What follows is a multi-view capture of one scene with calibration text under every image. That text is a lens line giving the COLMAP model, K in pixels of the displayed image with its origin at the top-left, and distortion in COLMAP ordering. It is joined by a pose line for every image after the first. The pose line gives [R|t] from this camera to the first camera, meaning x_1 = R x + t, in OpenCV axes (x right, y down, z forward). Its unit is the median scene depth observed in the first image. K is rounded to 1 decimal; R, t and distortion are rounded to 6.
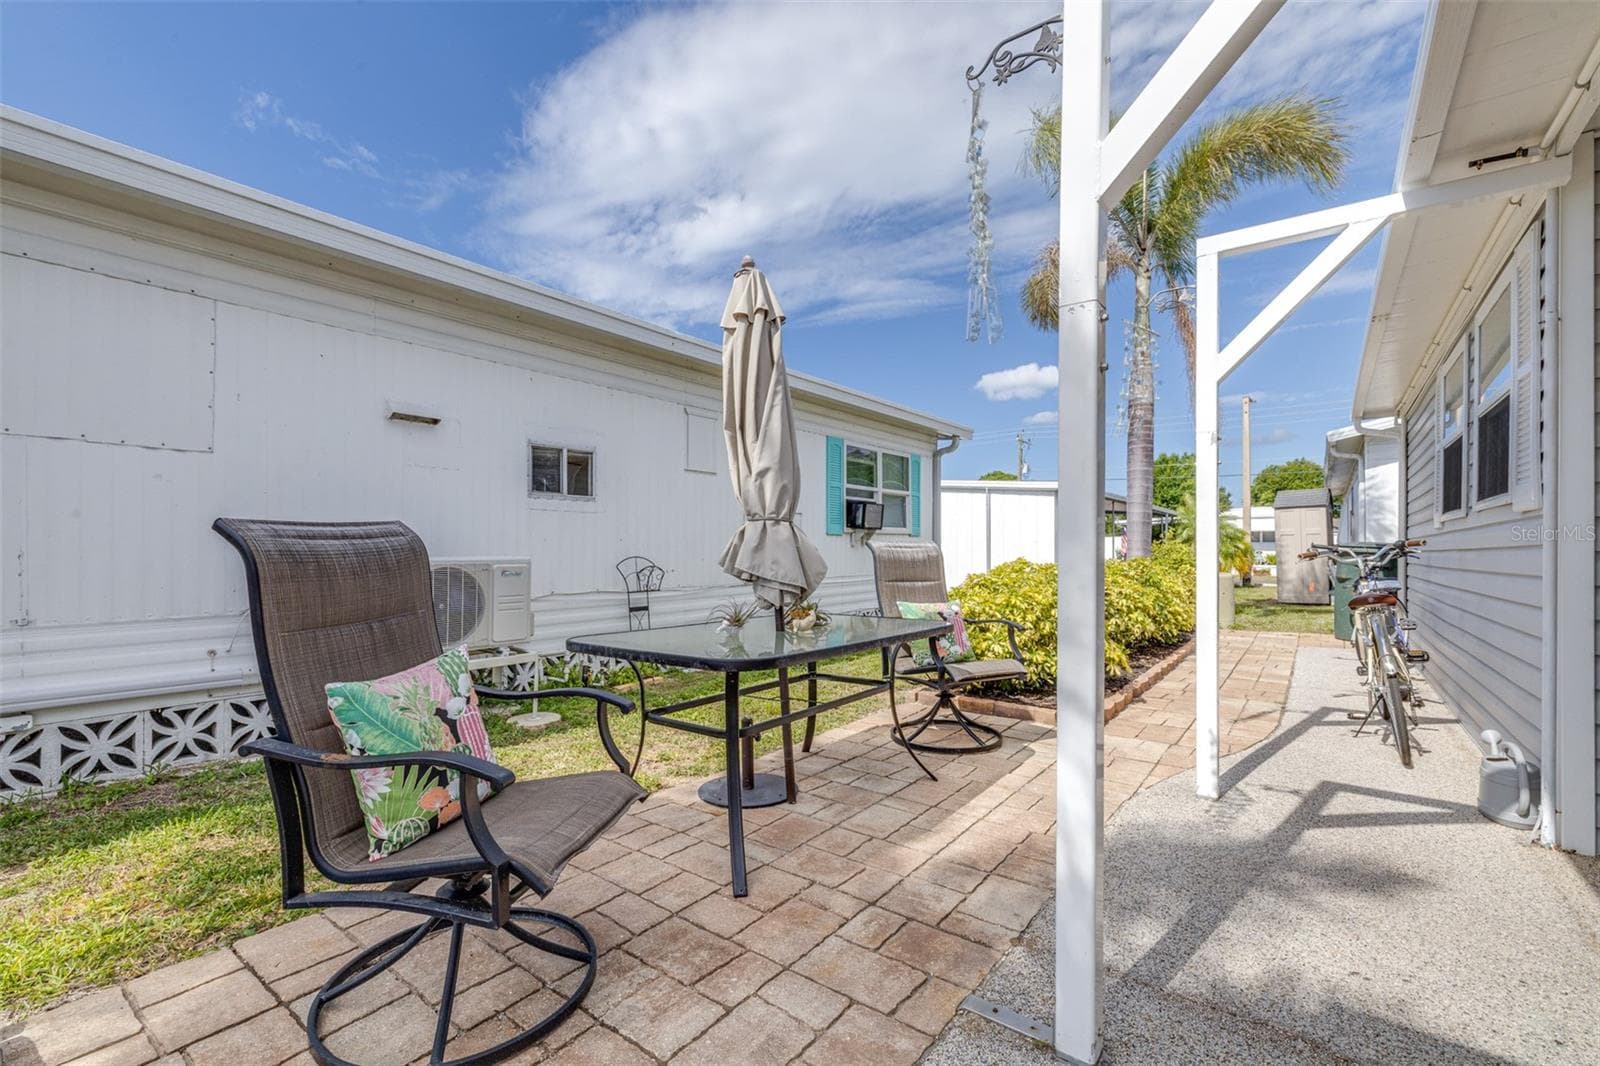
lens RADIAL K [[688.3, 0, 799.8], [0, 688.3, 539.9], [0, 0, 1]] dist [-0.001144, -0.000407]
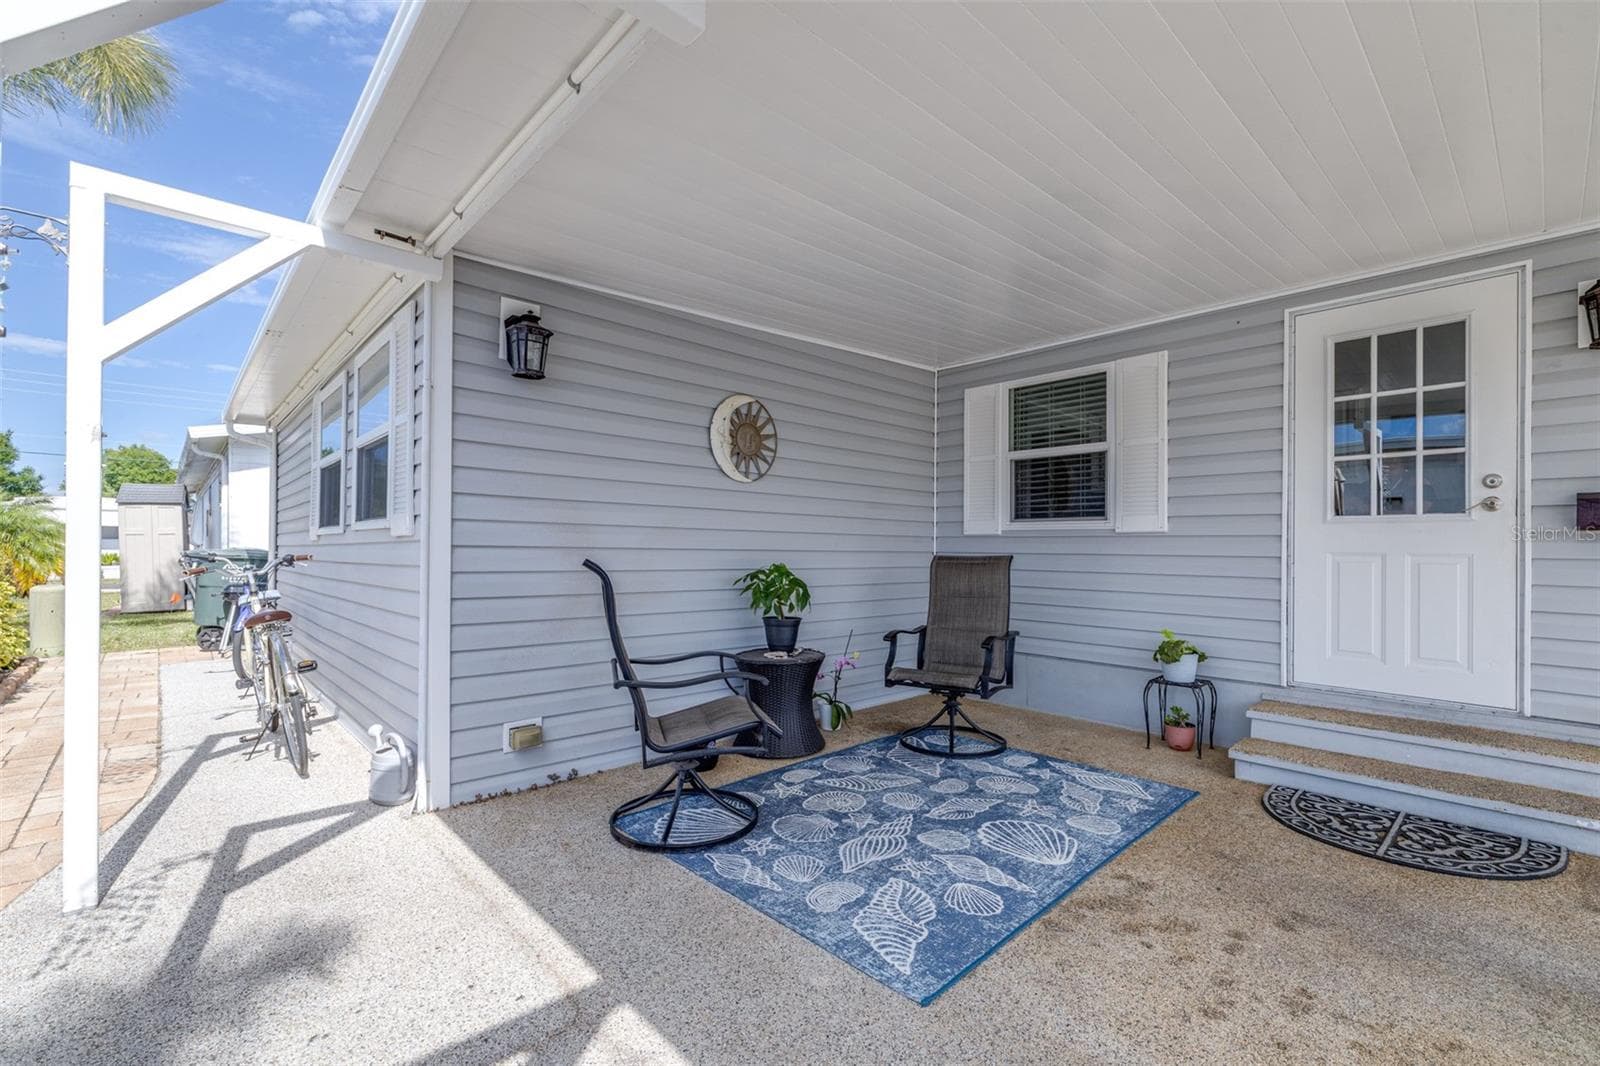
lens RADIAL K [[688.3, 0, 799.8], [0, 688.3, 539.9], [0, 0, 1]] dist [-0.001144, -0.000407]
pose [[0.181313, 0.011016, 0.983364, -0.003646], [-0.011922, 0.999888, -0.009003, -0.022203], [-0.983353, -0.010092, 0.181424, 0.062528]]
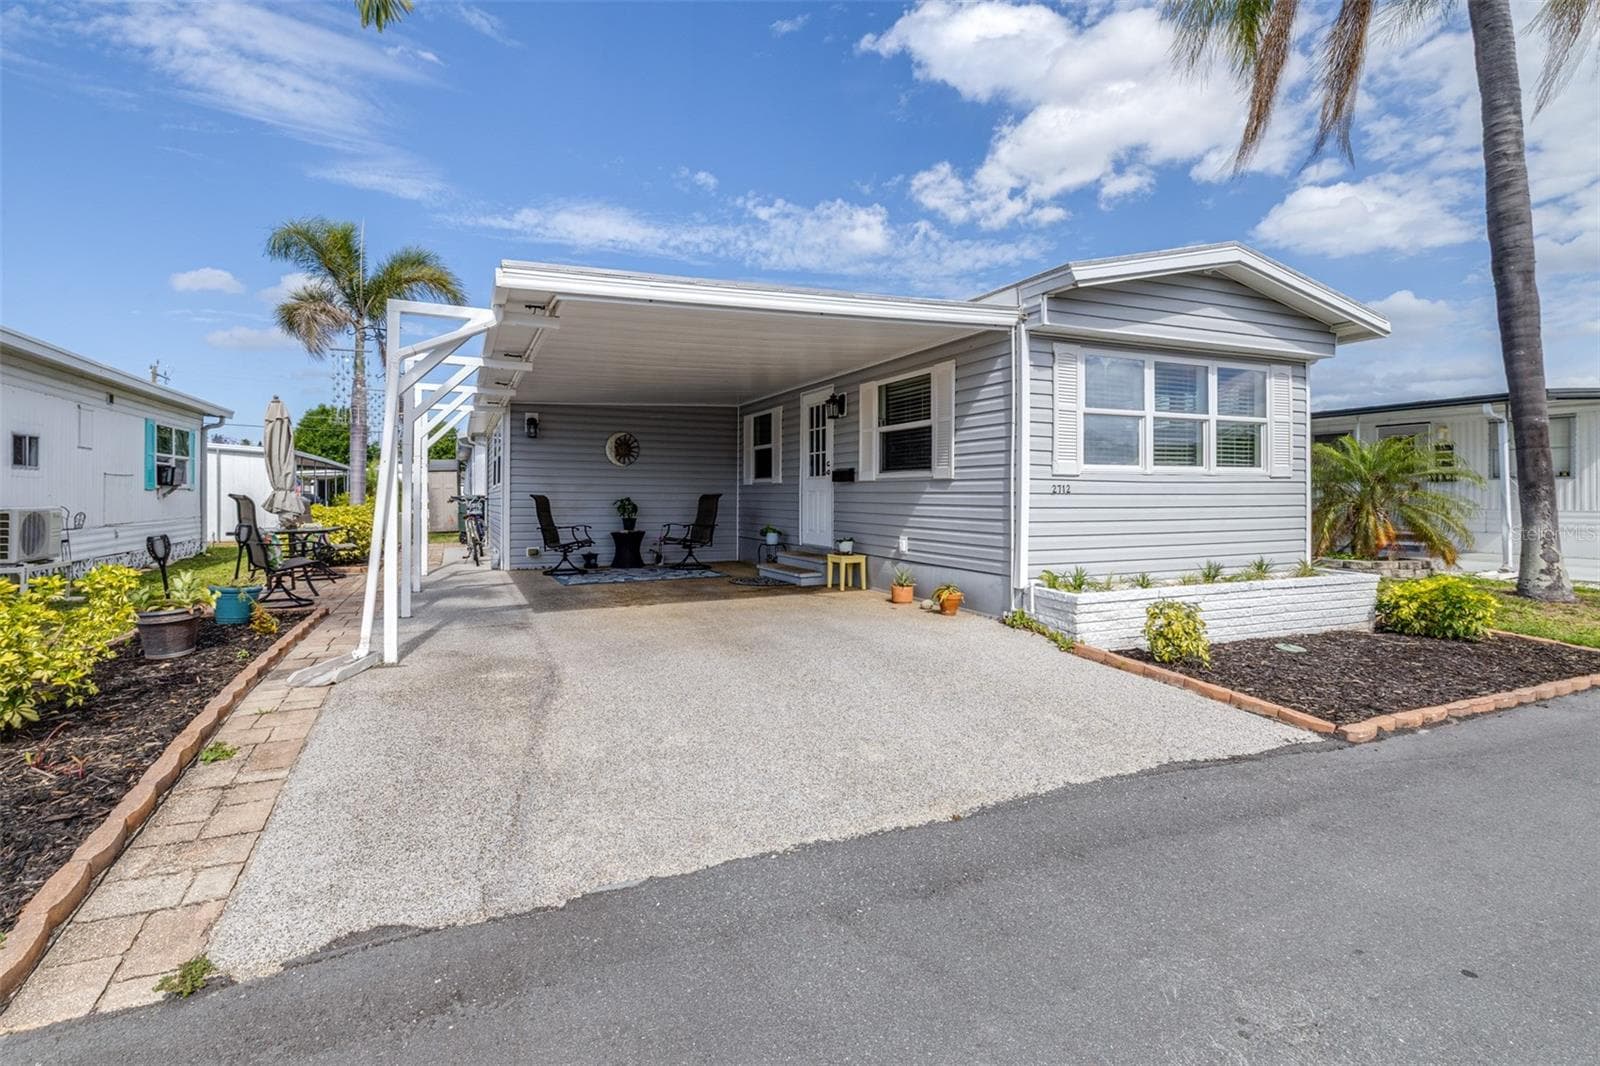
lens RADIAL K [[734.1, 0, 762.9], [0, 734.1, 495.5], [0, 0, 1]] dist [0.002798, 0.001041]
pose [[0.512922, -0.011365, 0.858360, -2.789056], [0.000480, 0.999916, 0.012952, -0.067783], [-0.858435, -0.006231, 0.512884, -3.928513]]
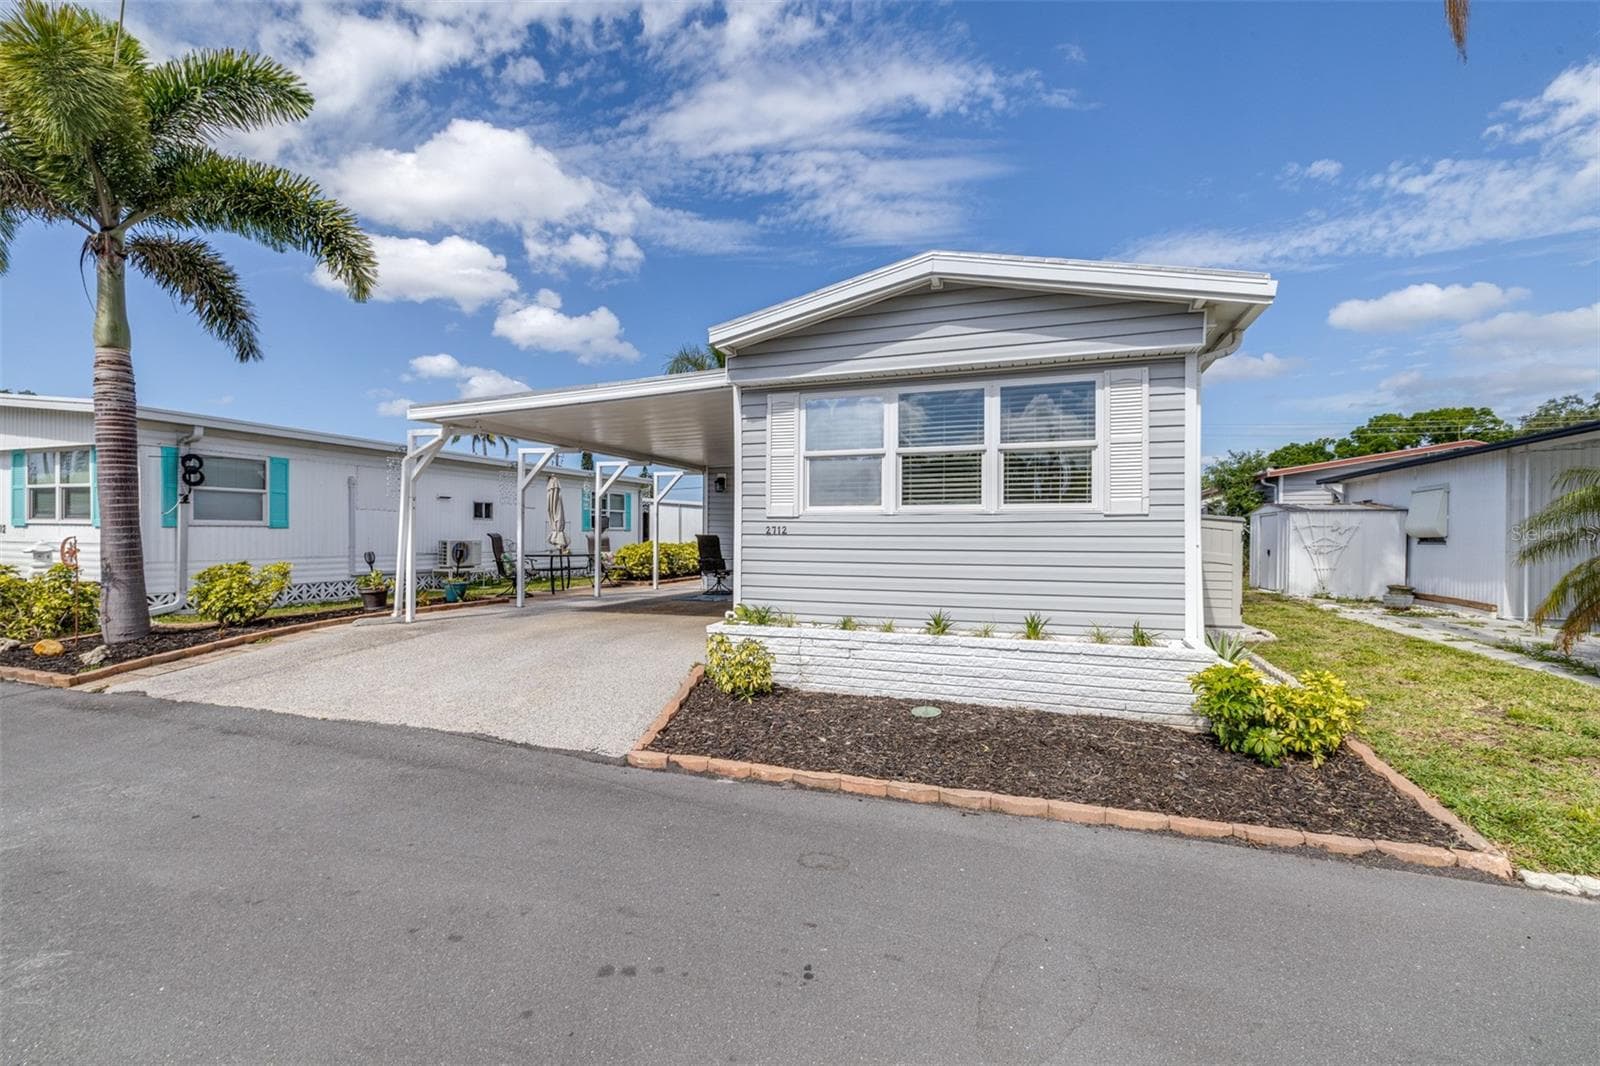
lens RADIAL K [[688.3, 0, 799.8], [0, 688.3, 539.9], [0, 0, 1]] dist [-0.001144, -0.000407]
pose [[0.956898, -0.005335, 0.290377, 0.309628], [0.000947, 0.999883, 0.015251, -0.053541], [-0.290424, -0.014319, 0.956791, -7.012739]]
